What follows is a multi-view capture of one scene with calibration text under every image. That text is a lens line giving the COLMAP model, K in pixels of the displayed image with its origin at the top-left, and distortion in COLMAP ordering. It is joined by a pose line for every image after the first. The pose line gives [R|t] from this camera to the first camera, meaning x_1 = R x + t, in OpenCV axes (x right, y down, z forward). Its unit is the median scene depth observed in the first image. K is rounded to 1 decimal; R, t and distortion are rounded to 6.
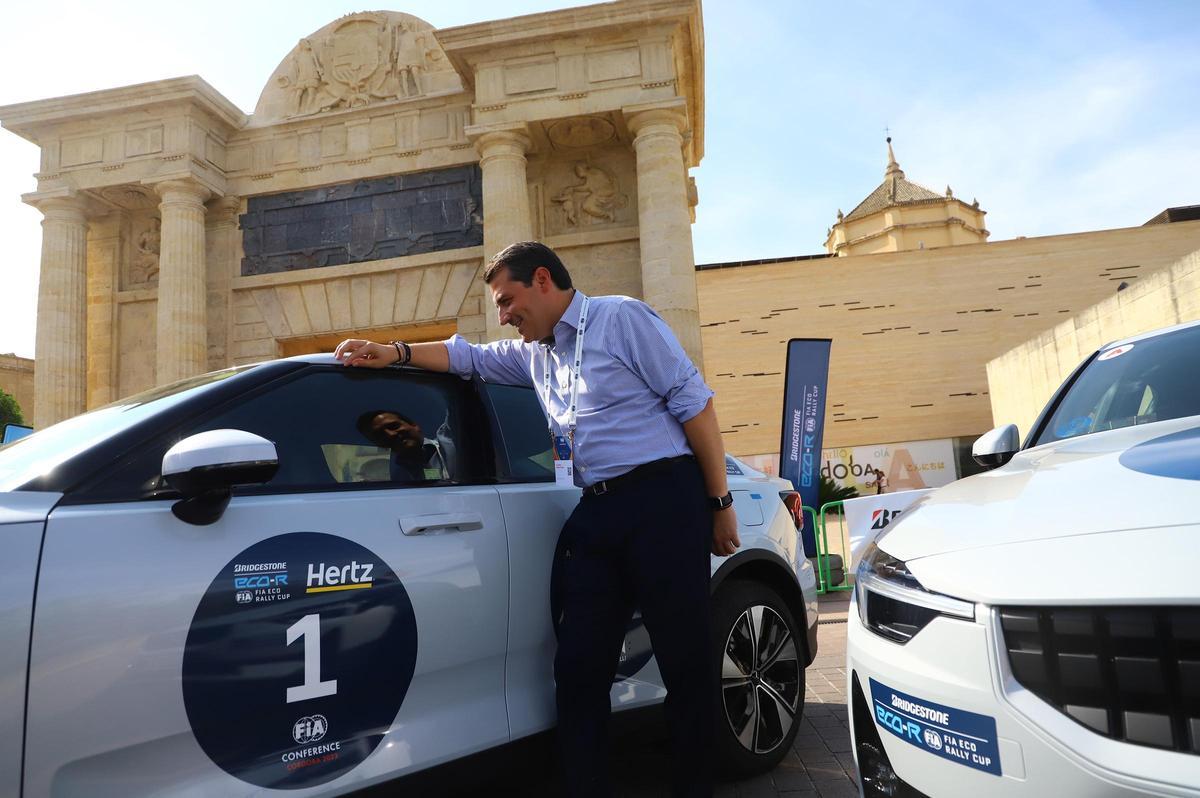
lens RADIAL K [[834.5, 0, 600.0], [0, 834.5, 399.0], [0, 0, 1]] dist [-0.107003, 0.080038]
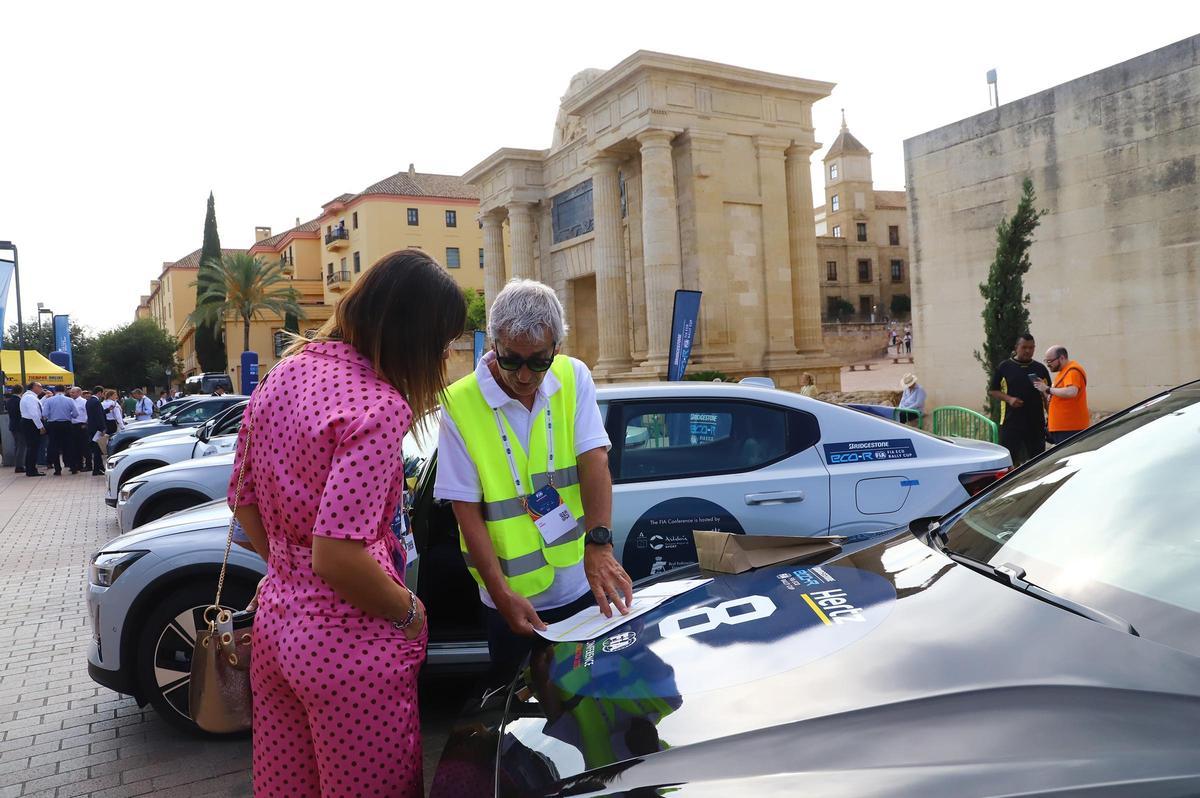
lens RADIAL K [[830.4, 0, 600.0], [0, 830.4, 399.0], [0, 0, 1]] dist [-0.116388, 0.086055]
pose [[0.612184, 0.059445, -0.788478, 1.089344], [0.124180, 0.977568, 0.170116, -0.118188], [0.780904, -0.202055, 0.591070, -0.055579]]
